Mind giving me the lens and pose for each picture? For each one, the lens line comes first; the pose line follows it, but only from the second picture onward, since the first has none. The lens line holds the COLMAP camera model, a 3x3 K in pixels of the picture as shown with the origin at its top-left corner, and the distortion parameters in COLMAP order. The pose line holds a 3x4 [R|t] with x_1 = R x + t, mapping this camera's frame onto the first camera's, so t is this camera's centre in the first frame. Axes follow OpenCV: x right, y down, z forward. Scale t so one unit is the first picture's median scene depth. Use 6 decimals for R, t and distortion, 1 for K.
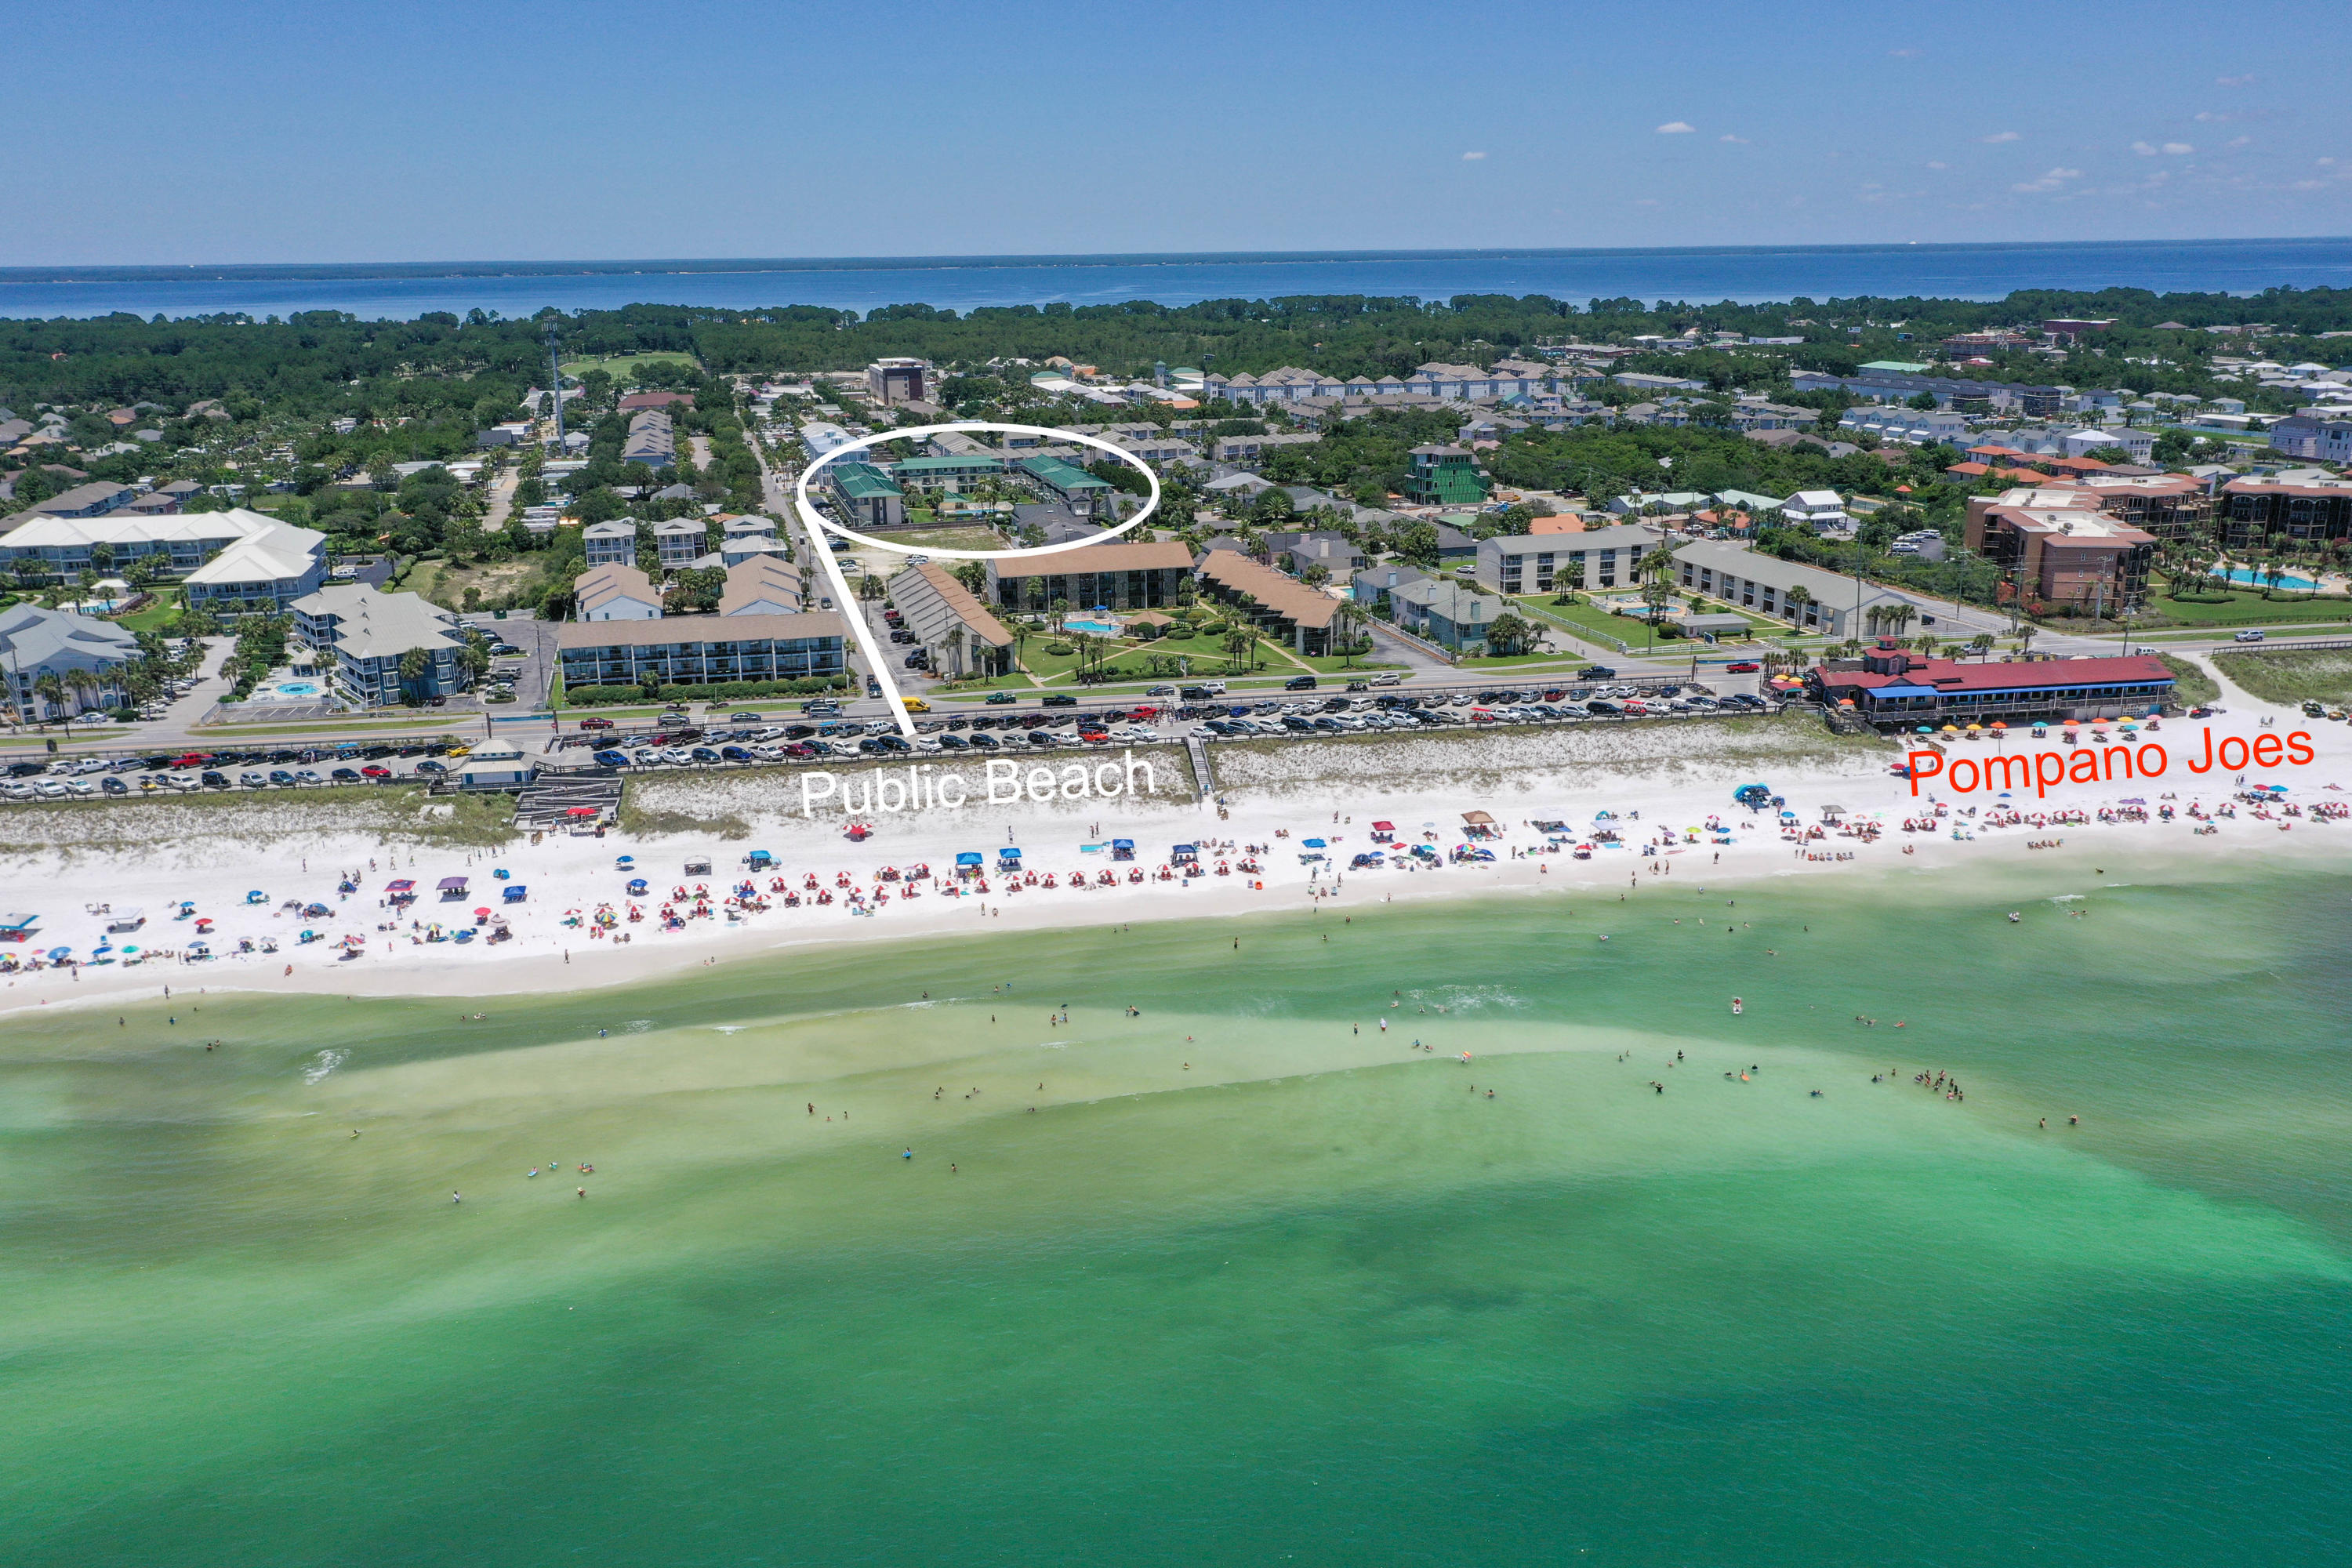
lens RADIAL K [[1902.6, 0, 1176.0], [0, 1902.6, 784.0], [0, 0, 1]] dist [0.007479, -0.002479]
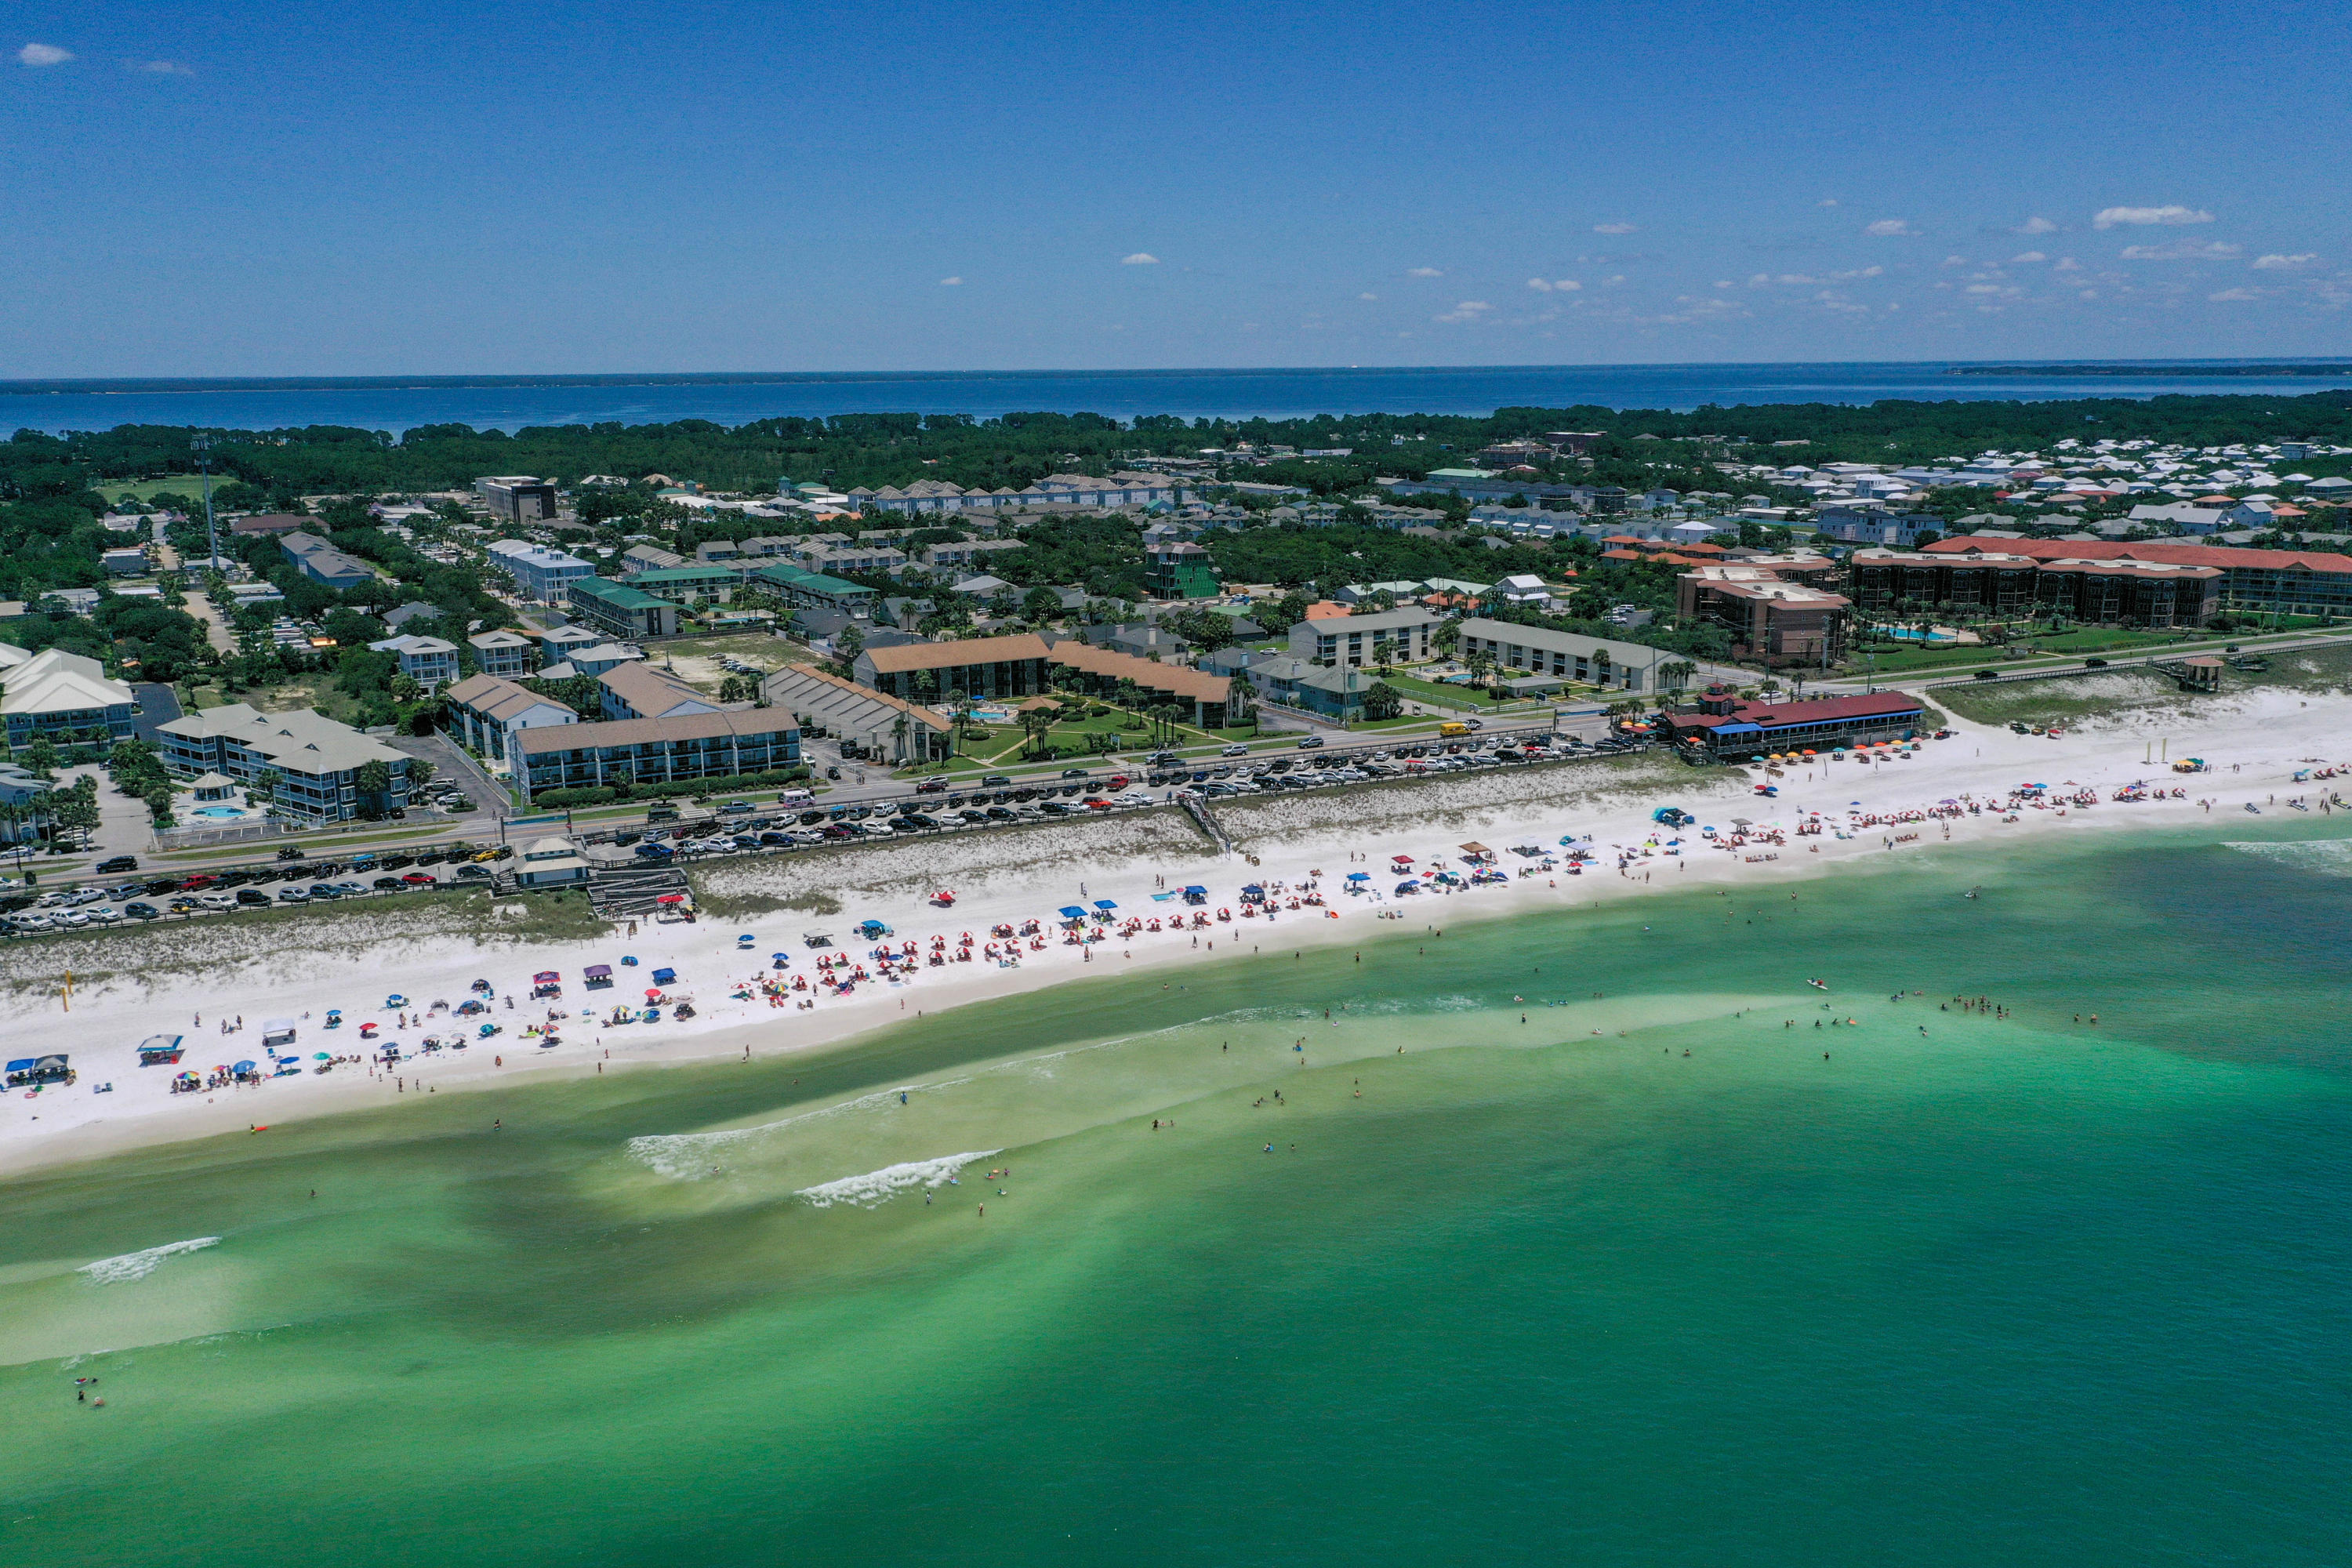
lens RADIAL K [[1902.6, 0, 1176.0], [0, 1902.6, 784.0], [0, 0, 1]] dist [0.007479, -0.002479]
pose [[0.960547, -0.056305, 0.272357, -0.261348], [0.072654, 0.996087, -0.050312, 0.019233], [-0.268458, 0.068114, 0.960880, -0.050386]]
